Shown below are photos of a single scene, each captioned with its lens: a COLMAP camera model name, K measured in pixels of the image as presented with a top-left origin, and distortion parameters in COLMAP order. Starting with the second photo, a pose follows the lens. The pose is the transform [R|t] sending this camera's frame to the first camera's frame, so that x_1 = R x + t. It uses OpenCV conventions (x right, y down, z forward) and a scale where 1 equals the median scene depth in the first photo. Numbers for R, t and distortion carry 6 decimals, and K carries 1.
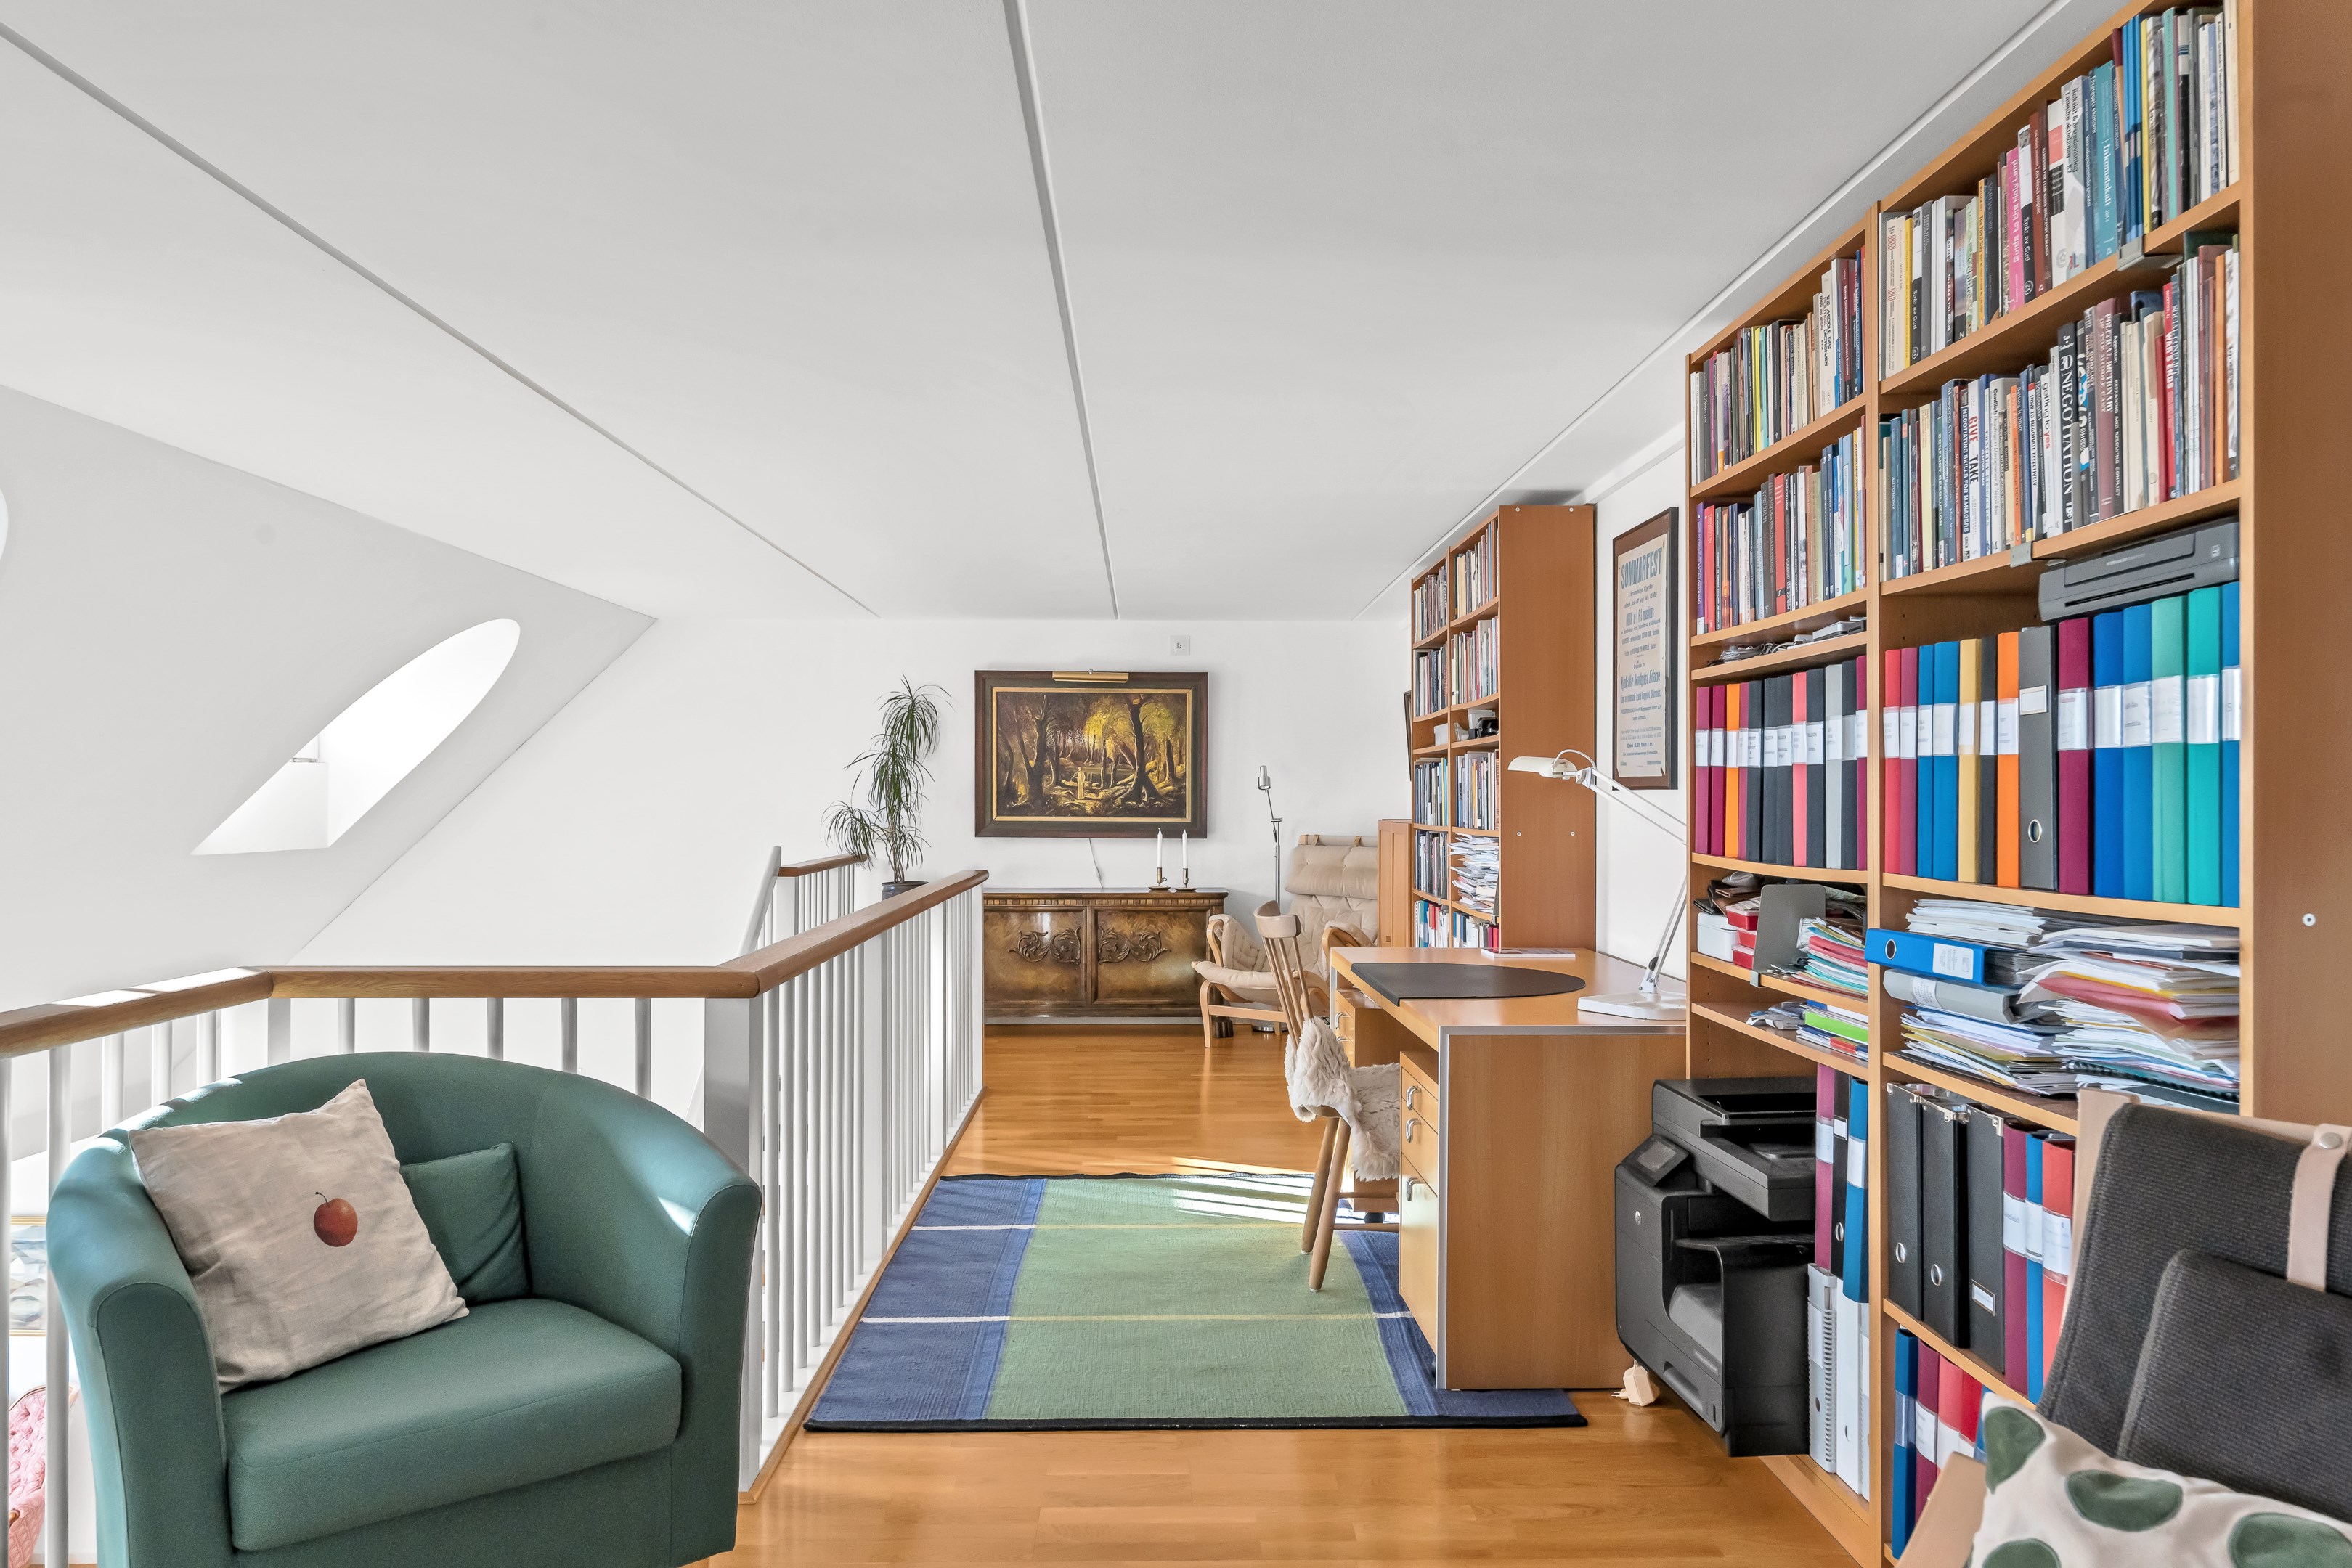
lens RADIAL K [[1624.7, 0, 1177.6], [0, 1624.7, 787.7], [0, 0, 1]] dist [-0.002985, 0.006706]
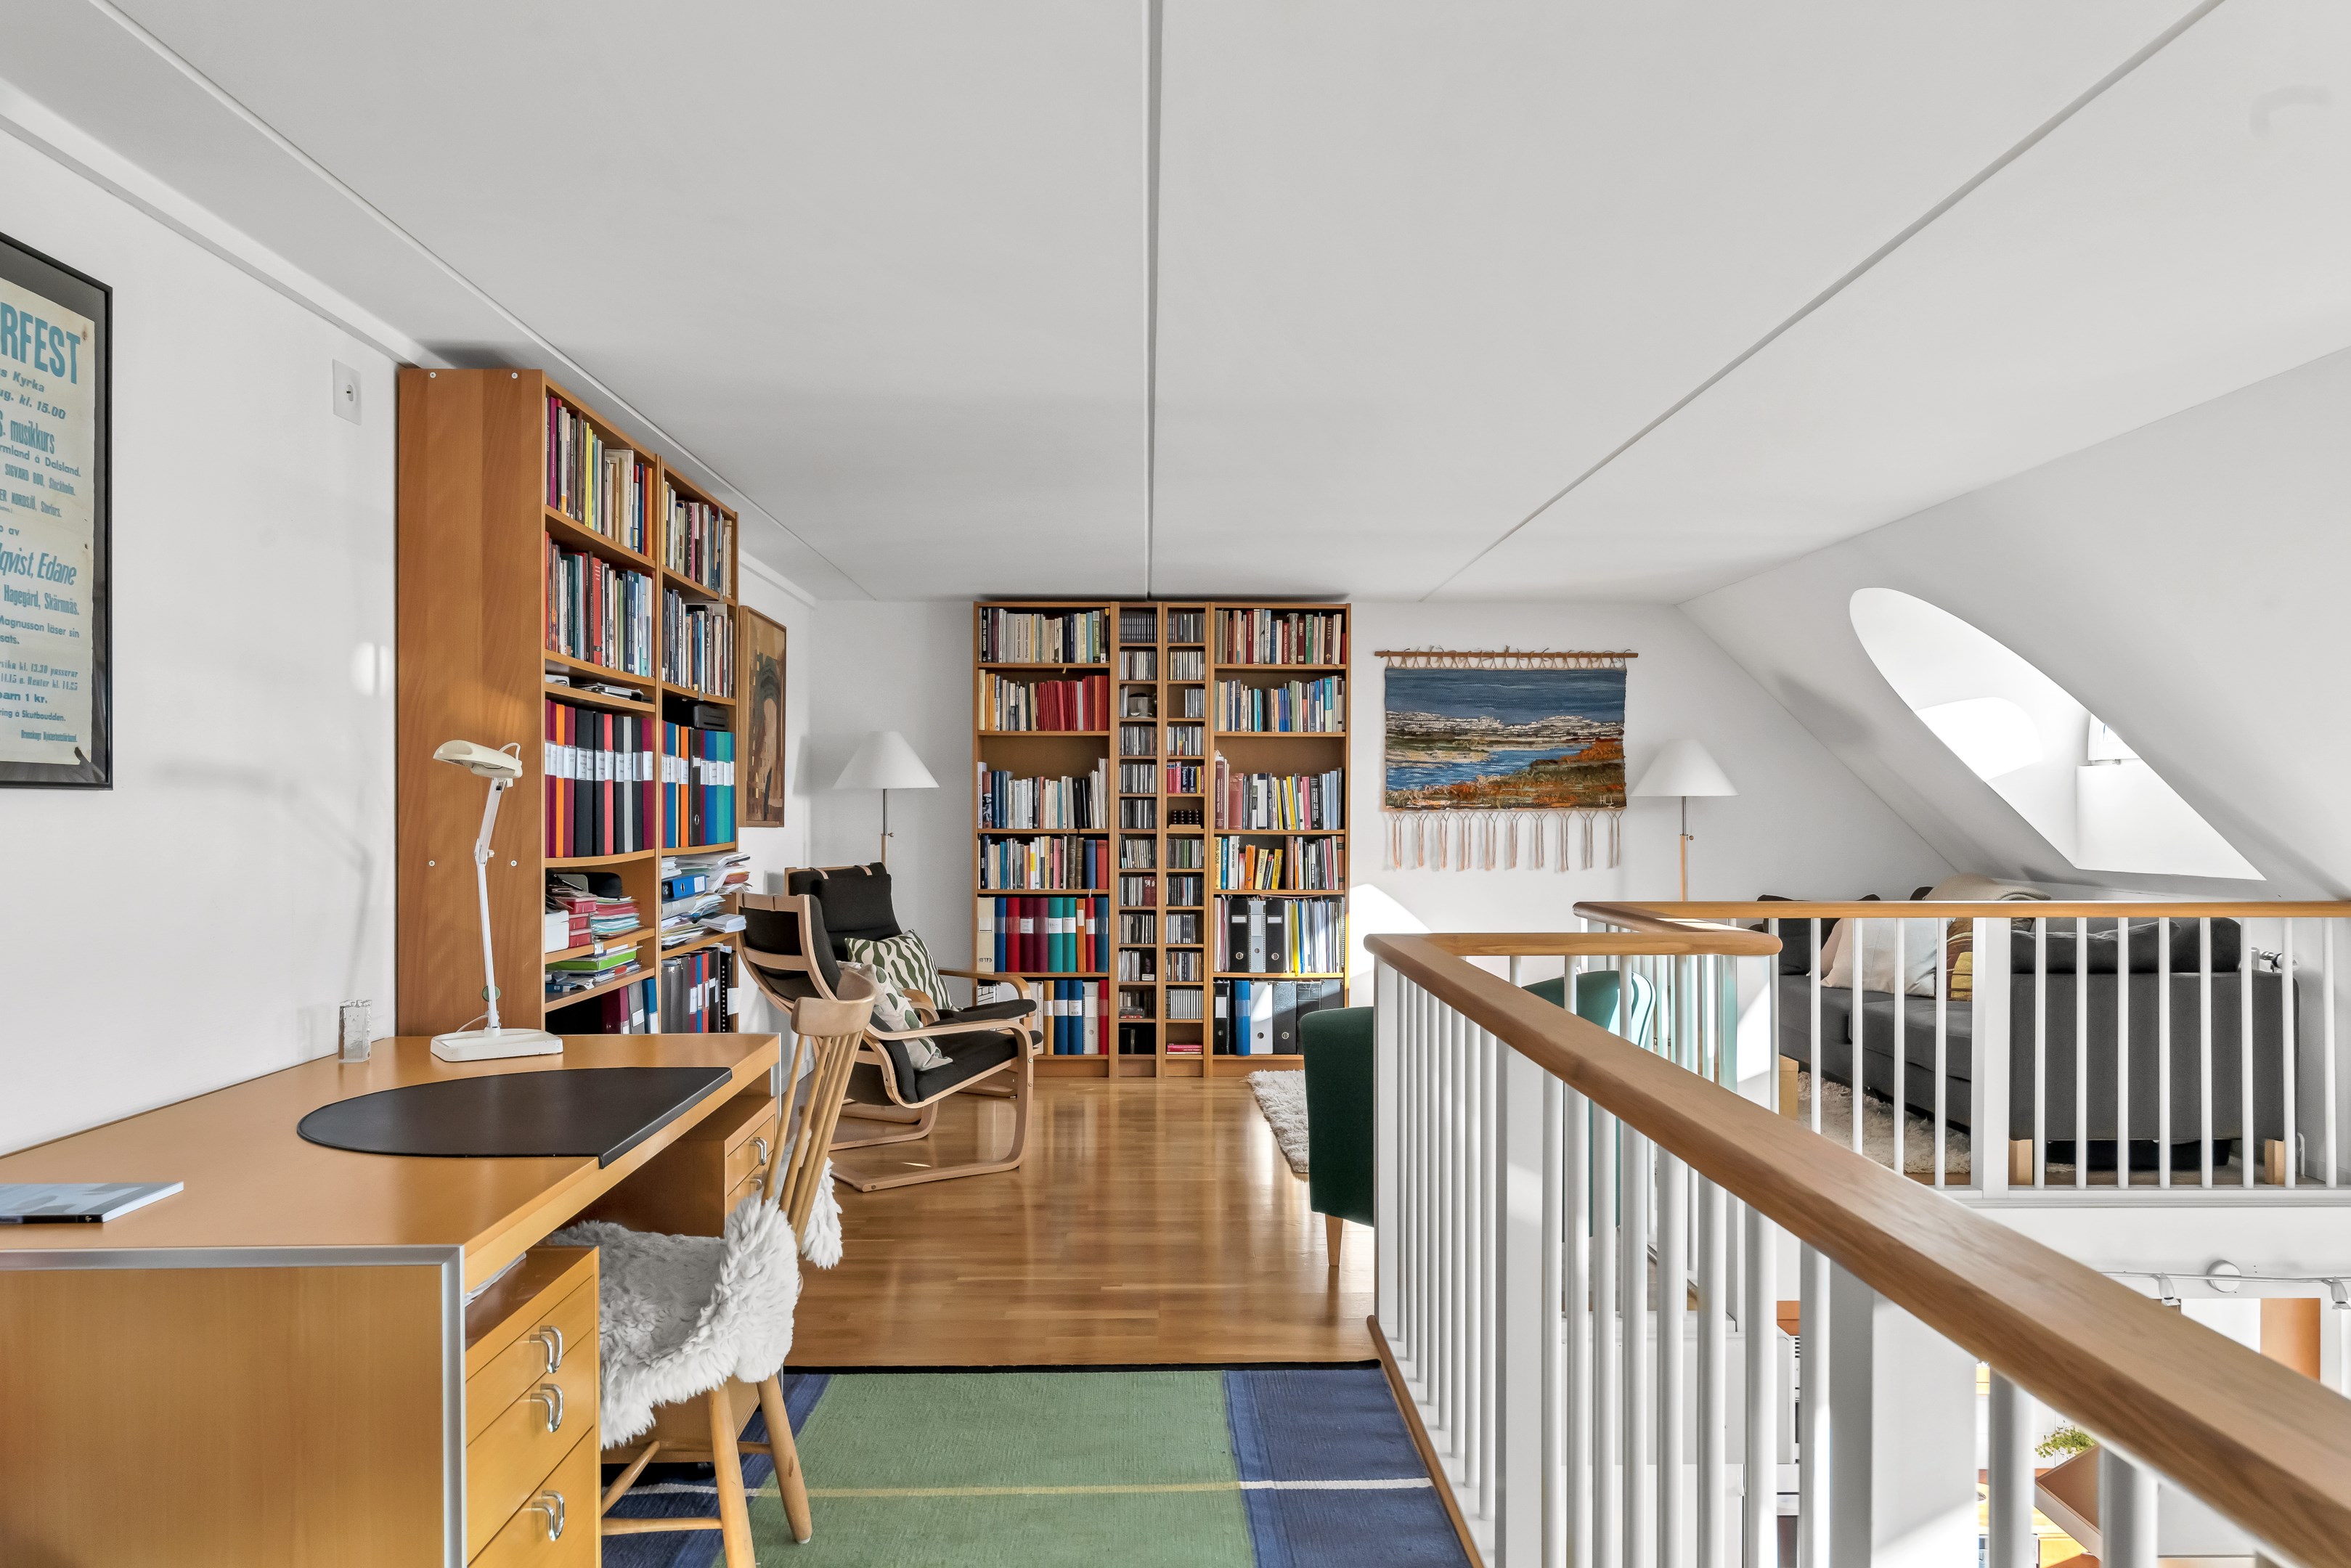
lens RADIAL K [[1624.1, 0, 1170.3], [0, 1624.1, 798.8], [0, 0, 1]] dist [-0.002985, 0.006706]
pose [[-0.999983, 0.001476, 0.005567, -0.090084], [0.001412, 0.999934, -0.011377, 0.015390], [-0.005583, -0.011369, -0.999920, 2.088597]]
